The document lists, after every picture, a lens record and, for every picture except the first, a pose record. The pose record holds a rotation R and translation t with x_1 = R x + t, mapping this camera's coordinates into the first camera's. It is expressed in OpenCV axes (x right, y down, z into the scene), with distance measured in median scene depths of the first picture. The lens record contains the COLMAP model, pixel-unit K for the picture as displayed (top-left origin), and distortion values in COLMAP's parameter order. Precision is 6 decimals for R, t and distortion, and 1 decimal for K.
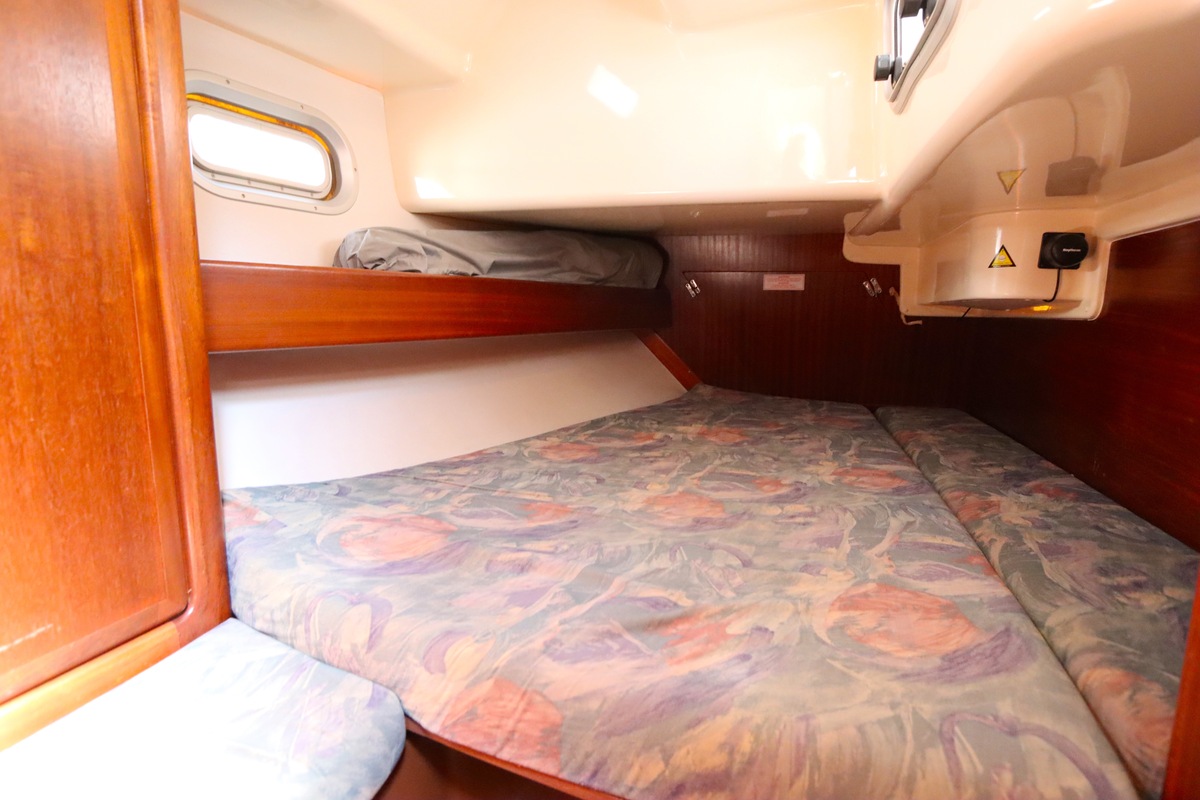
lens RADIAL K [[600.8, 0, 607.5], [0, 600.8, 400.7], [0, 0, 1]] dist [-0.020571, 0.004208]
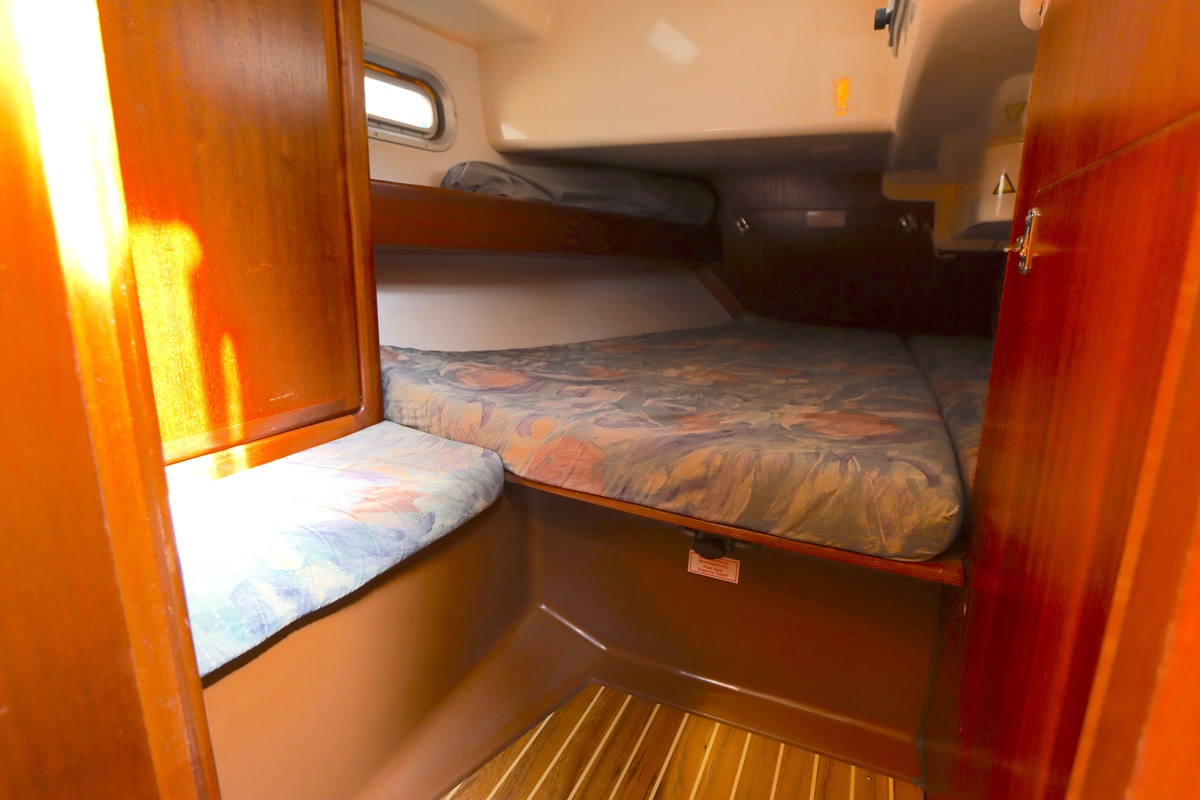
lens RADIAL K [[600.8, 0, 606.8], [0, 600.8, 396.5], [0, 0, 1]] dist [-0.020571, 0.004208]
pose [[0.993942, 0.032922, -0.104861, 0.064517], [-0.026853, 0.997910, 0.058772, 0.204448], [0.106577, -0.055600, 0.992749, -0.406623]]
